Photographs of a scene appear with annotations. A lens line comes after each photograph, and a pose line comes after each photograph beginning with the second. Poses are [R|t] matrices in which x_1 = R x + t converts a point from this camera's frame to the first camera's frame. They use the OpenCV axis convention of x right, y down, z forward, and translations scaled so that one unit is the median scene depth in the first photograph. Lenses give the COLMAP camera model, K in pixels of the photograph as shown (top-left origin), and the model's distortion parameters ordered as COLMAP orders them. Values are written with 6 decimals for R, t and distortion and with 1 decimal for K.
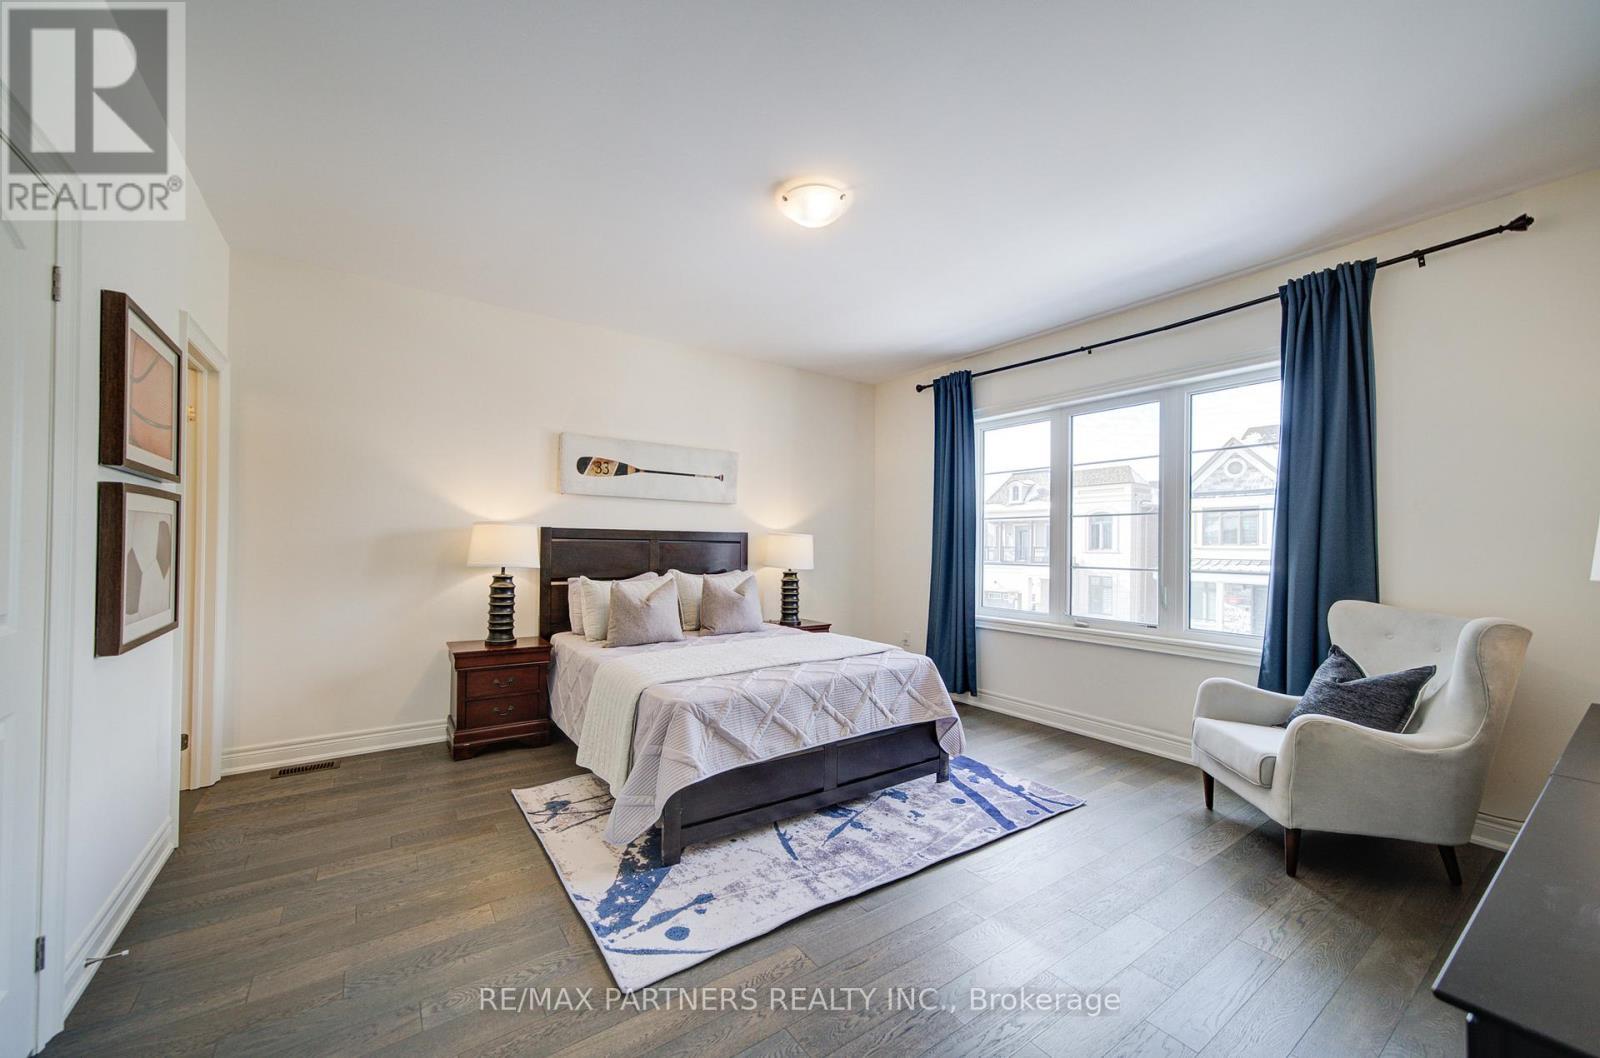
lens RADIAL K [[607.7, 0, 786.1], [0, 607.7, 539.4], [0, 0, 1]] dist [0.000682, 0.000427]
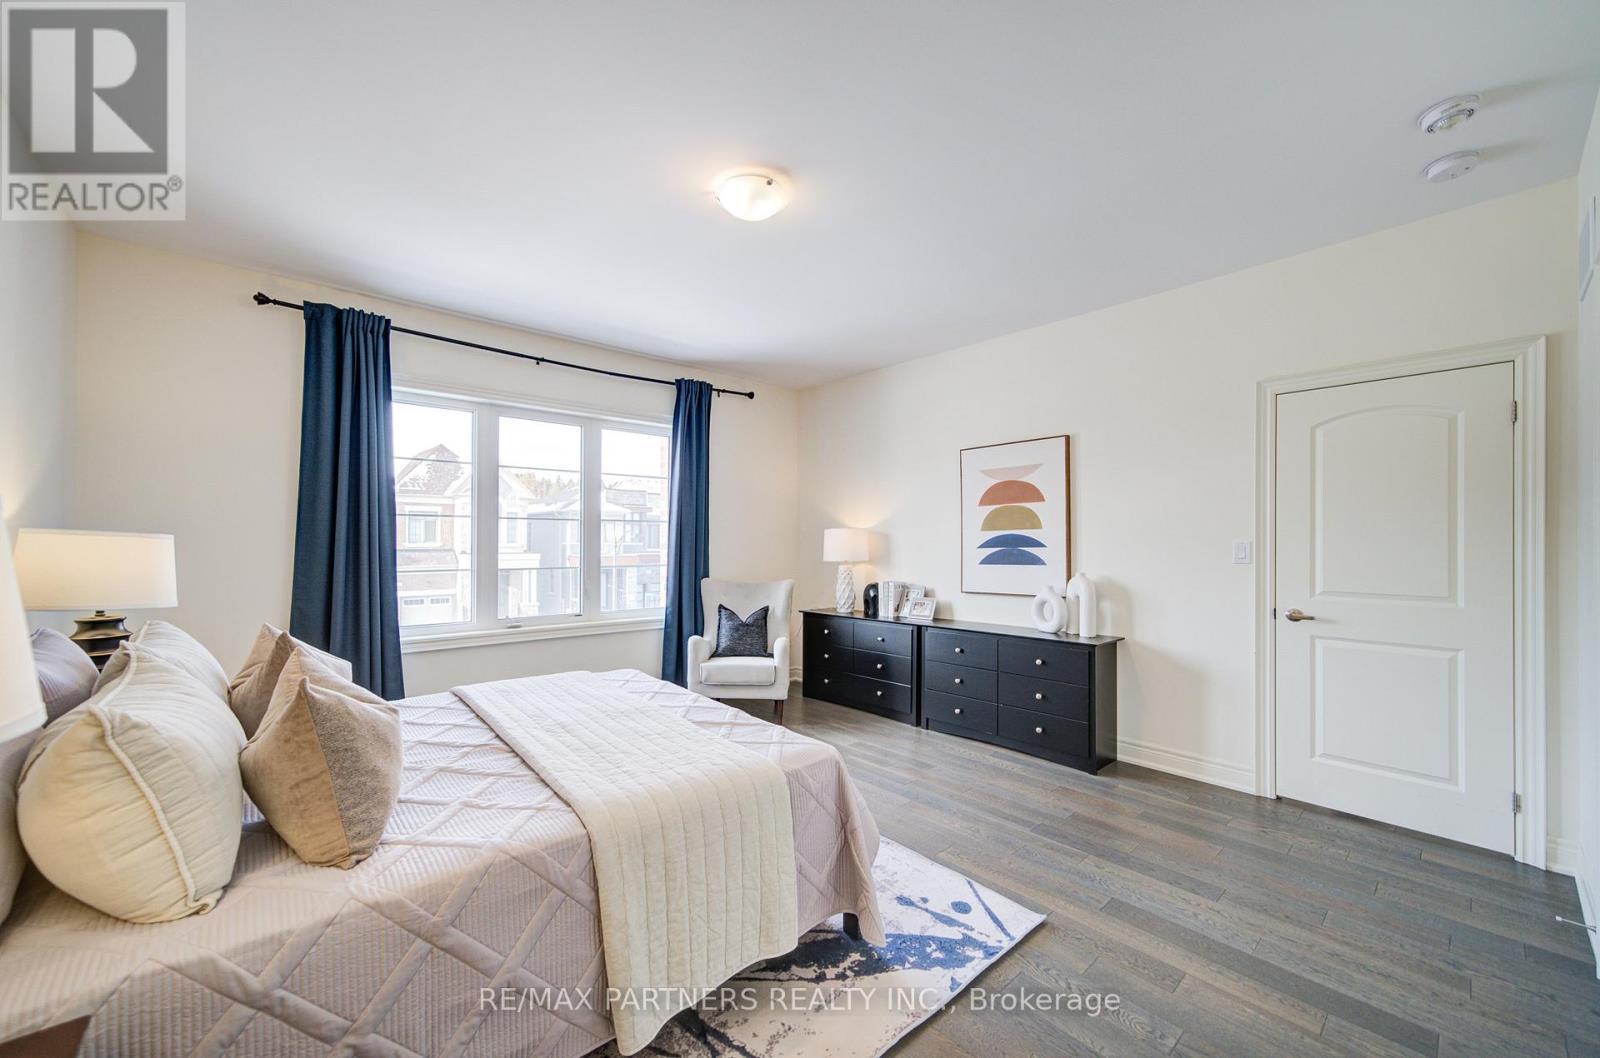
lens RADIAL K [[607.7, 0, 786.1], [0, 607.7, 539.4], [0, 0, 1]] dist [0.000682, 0.000427]
pose [[-0.111763, -0.012286, 0.993659, -0.848006], [-0.010235, 0.999885, 0.011212, -0.028625], [-0.993682, -0.008917, -0.111876, 0.984810]]
